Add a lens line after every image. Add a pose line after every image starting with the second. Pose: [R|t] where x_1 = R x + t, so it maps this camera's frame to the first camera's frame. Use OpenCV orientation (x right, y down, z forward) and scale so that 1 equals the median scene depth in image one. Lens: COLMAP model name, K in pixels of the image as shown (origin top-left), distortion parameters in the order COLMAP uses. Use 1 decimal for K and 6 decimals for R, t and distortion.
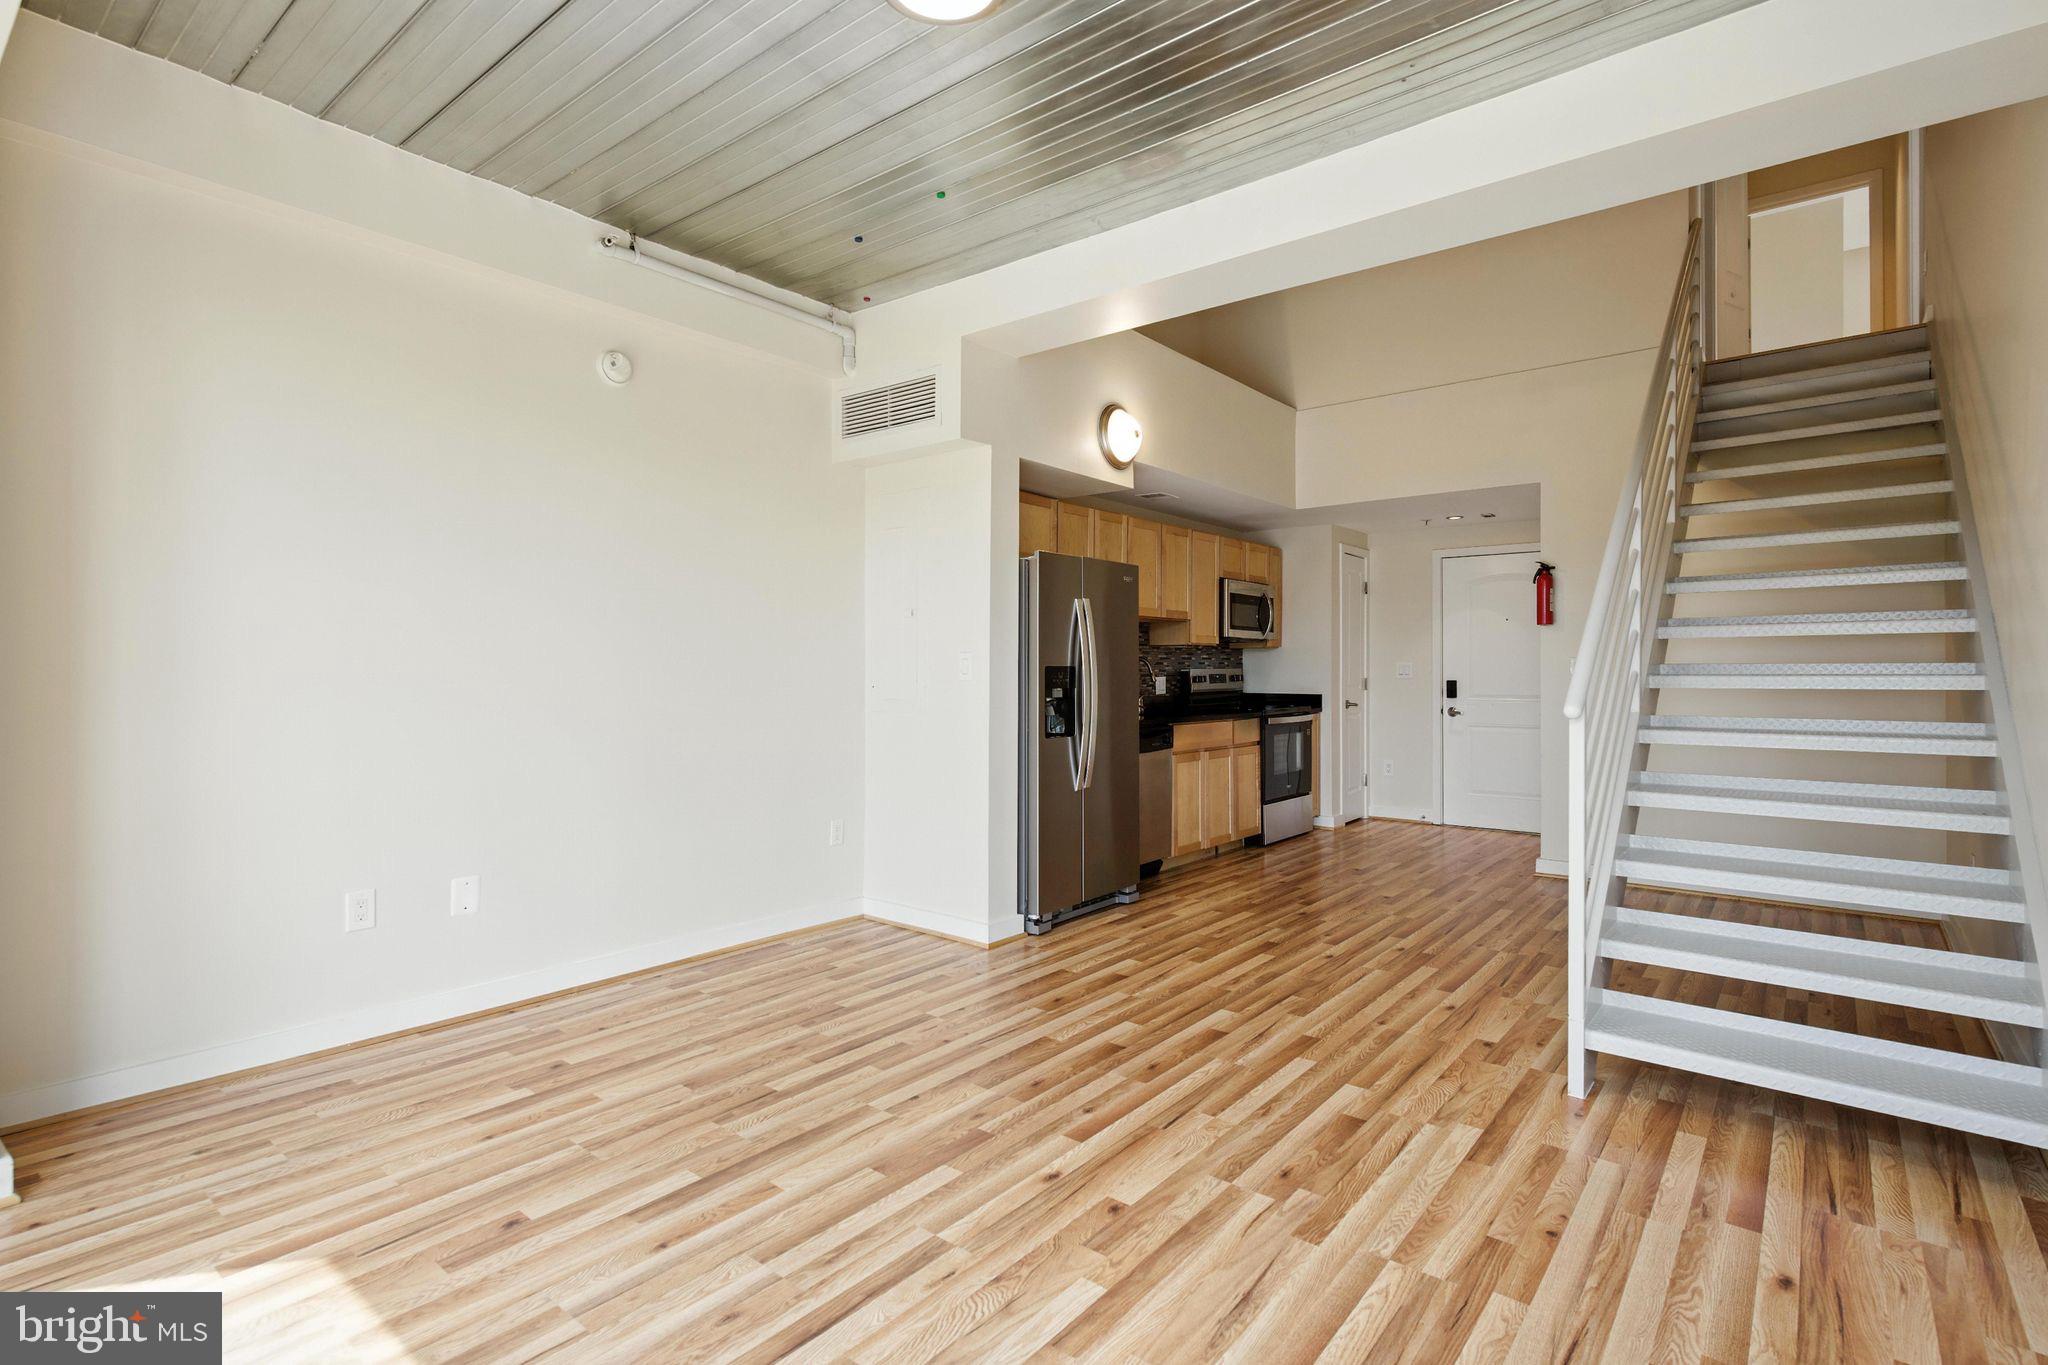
lens RADIAL K [[988.7, 0, 1025.5], [0, 988.7, 670.2], [0, 0, 1]] dist [0.002078, 0.000143]
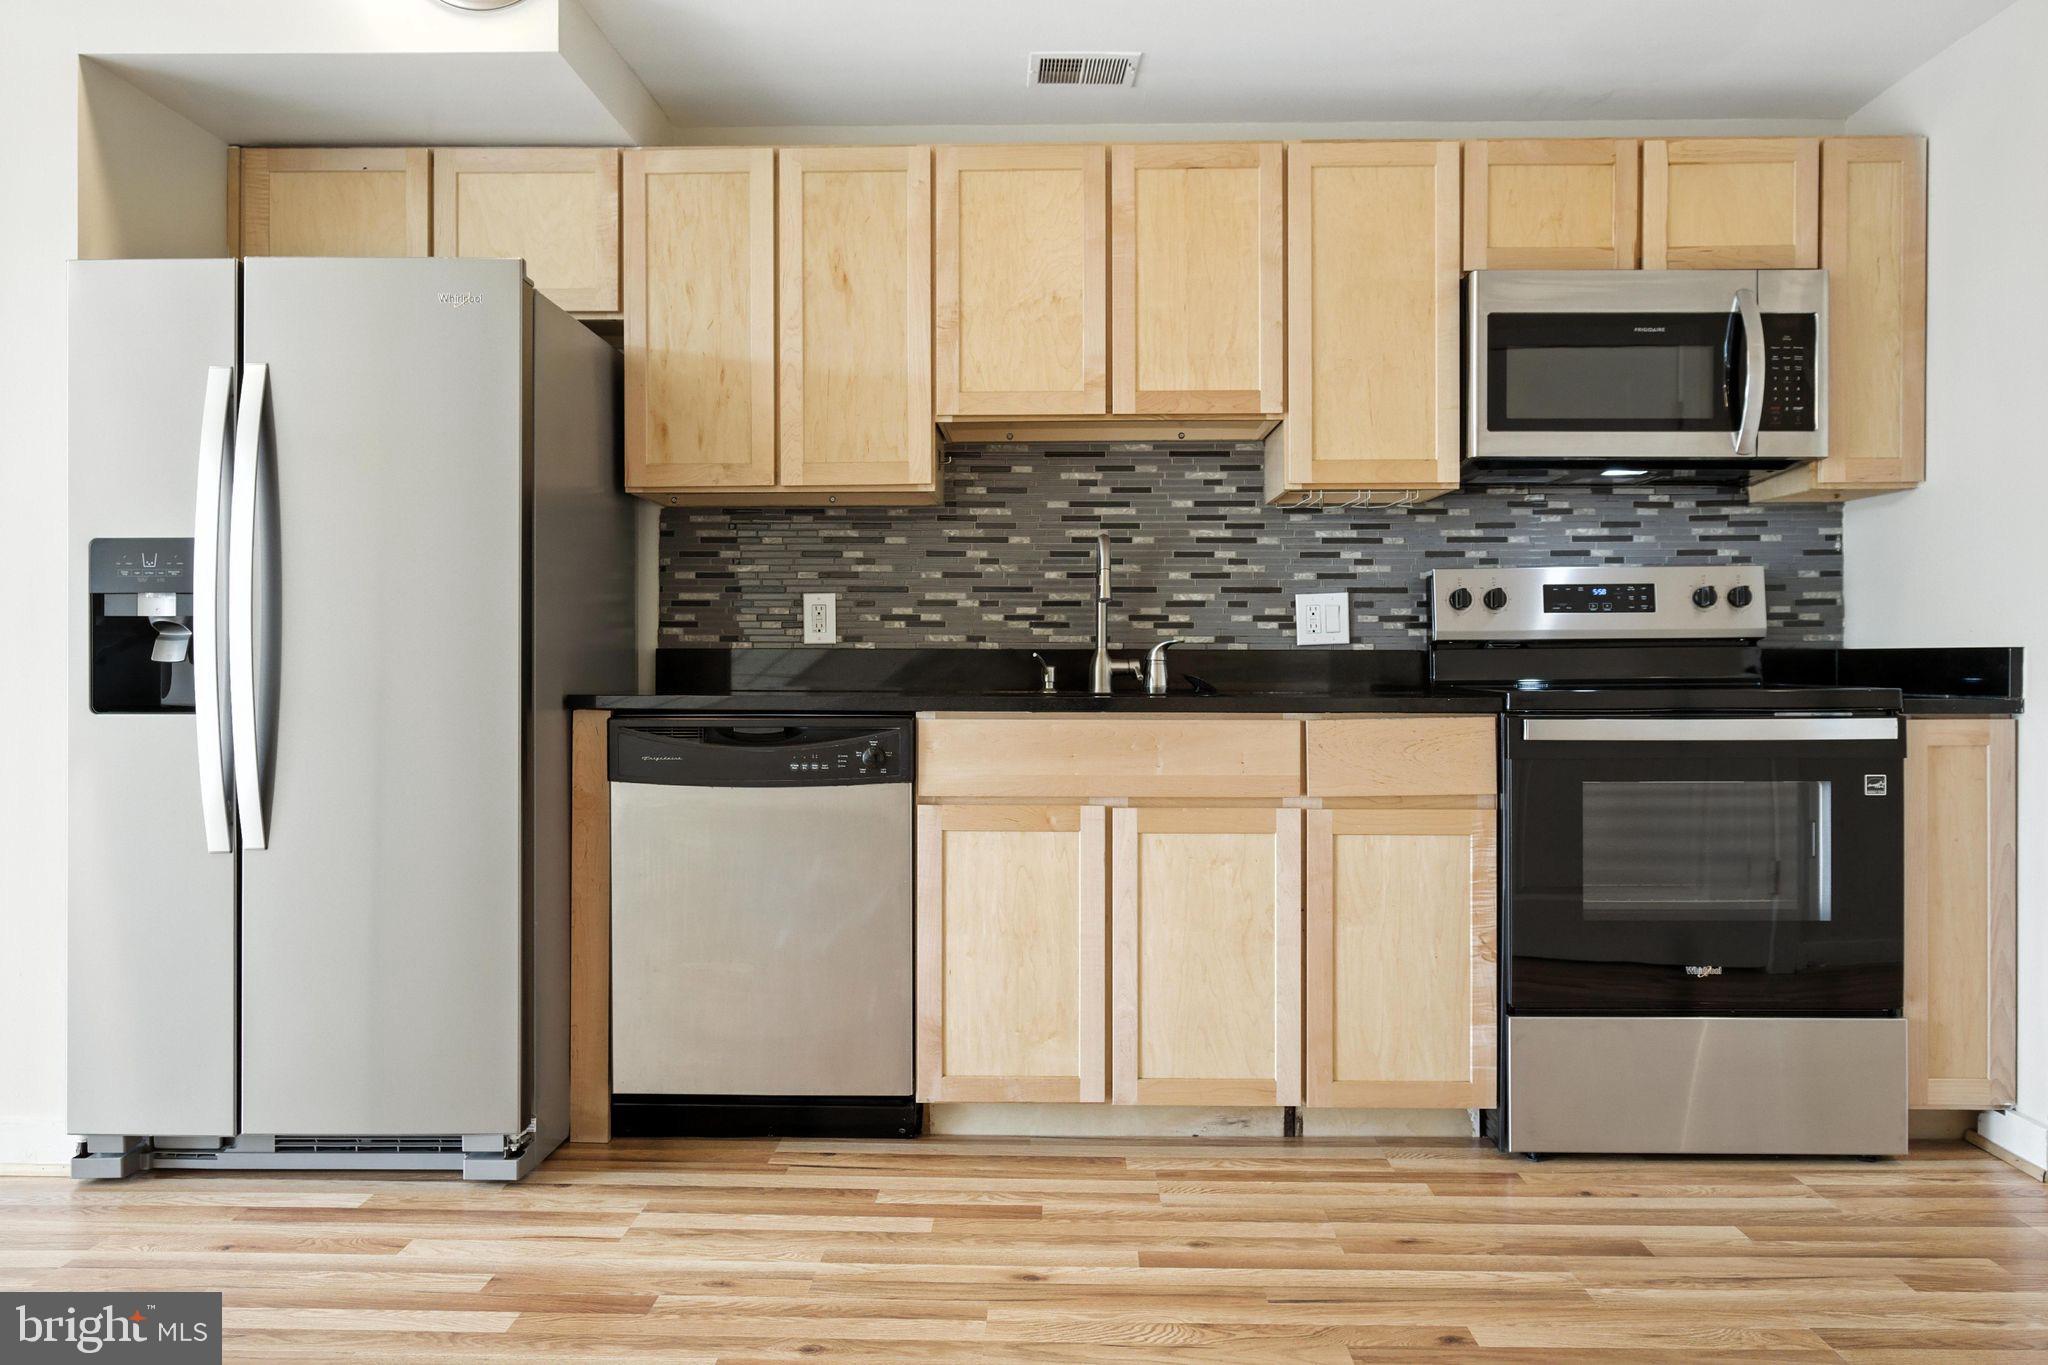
lens RADIAL K [[1421.1, 0, 1028.2], [0, 1421.1, 671.0], [0, 0, 1]] dist [0.001812, 0.000614]
pose [[0.612434, 0.005554, -0.790502, 0.484723], [-0.000627, 0.999978, 0.006540, 0.031801], [0.790522, -0.003509, 0.612424, 0.626993]]
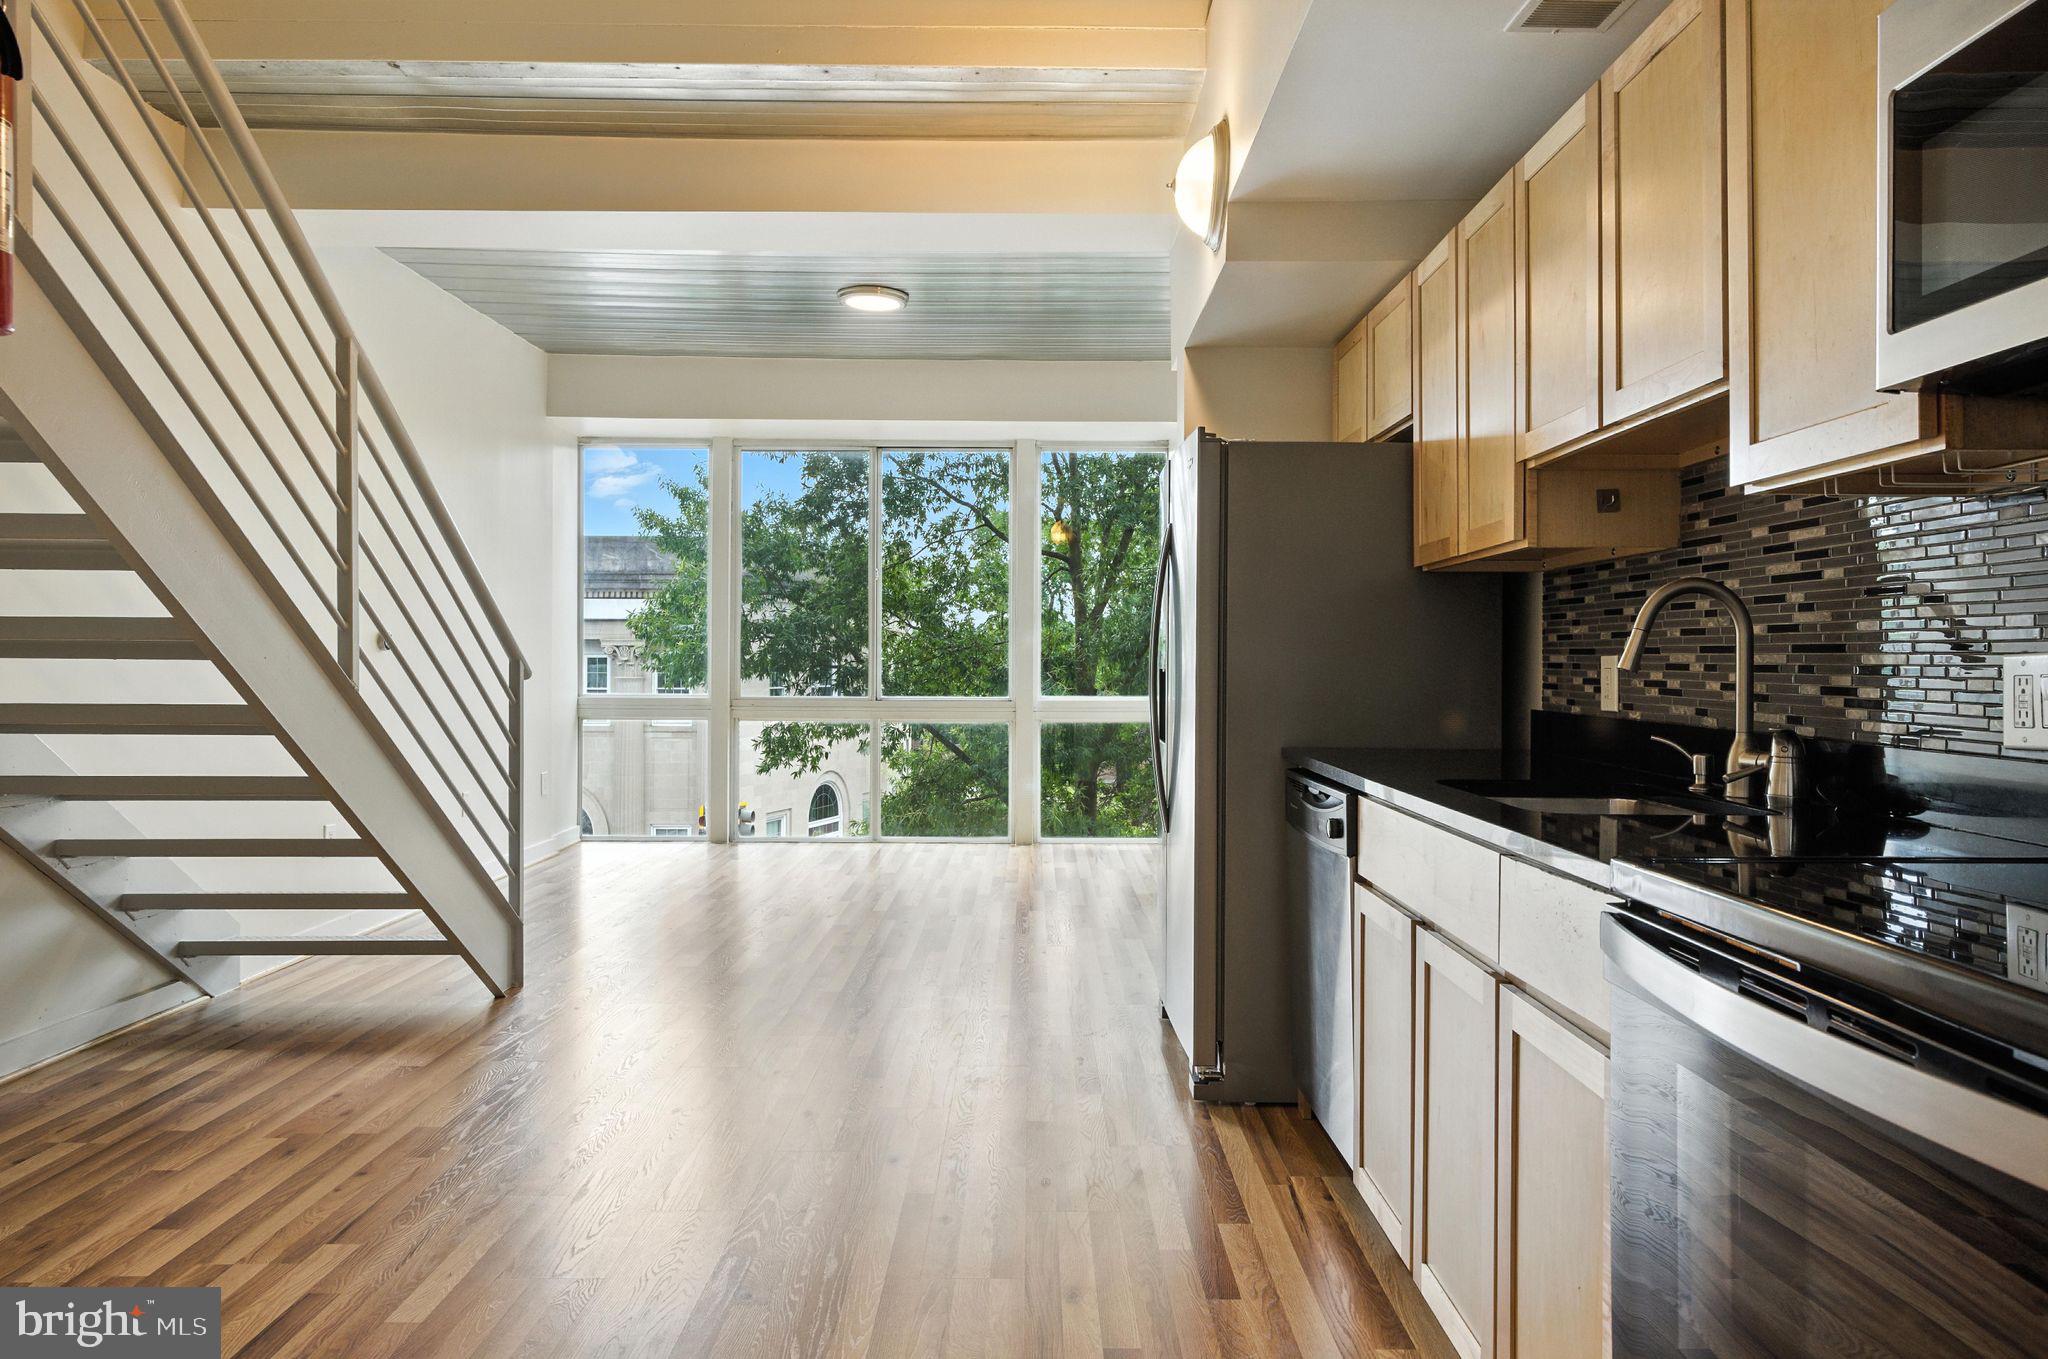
lens RADIAL K [[1285.6, 0, 1032.1], [0, 1285.6, 647.9], [0, 0, 1]] dist [0.003787, -0.000084]
pose [[-0.775536, -0.009580, -0.631231, 0.445039], [-0.004252, 0.999941, -0.009951, 0.009183], [0.631289, -0.005033, -0.775531, 1.098218]]
